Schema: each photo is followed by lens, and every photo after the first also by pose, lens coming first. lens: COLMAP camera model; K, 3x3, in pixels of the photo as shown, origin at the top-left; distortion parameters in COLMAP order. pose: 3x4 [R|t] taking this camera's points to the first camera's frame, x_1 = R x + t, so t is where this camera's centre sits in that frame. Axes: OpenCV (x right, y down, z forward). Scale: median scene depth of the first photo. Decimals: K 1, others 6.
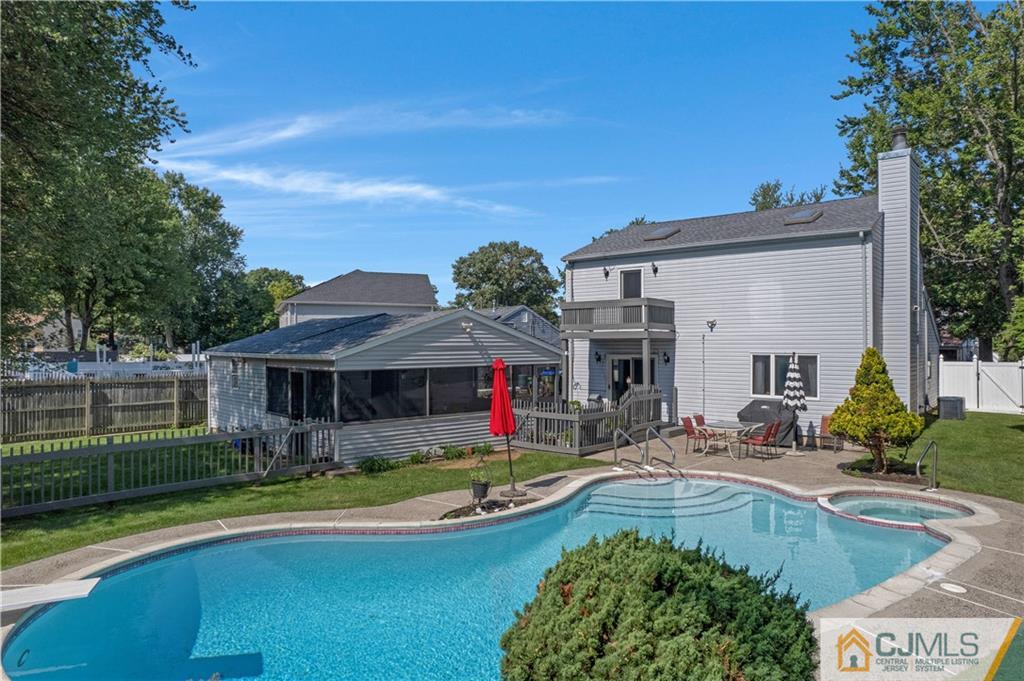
lens RADIAL K [[676.2, 0, 507.3], [0, 676.2, 340.0], [0, 0, 1]] dist [-0.027108, 0.004619]
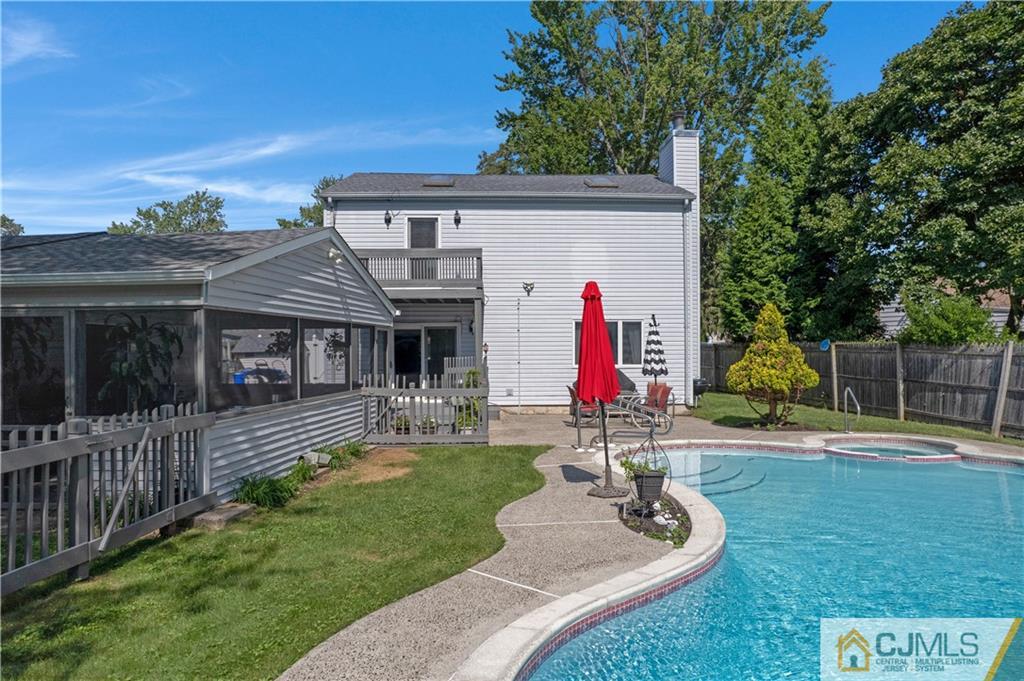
lens RADIAL K [[676.2, 0, 512.9], [0, 676.2, 345.8], [0, 0, 1]] dist [-0.027108, 0.004619]
pose [[0.721978, 0.004869, 0.691899, -0.303283], [-0.001532, 0.999984, -0.005438, 0.054395], [-0.691914, 0.002866, 0.721974, 0.356636]]
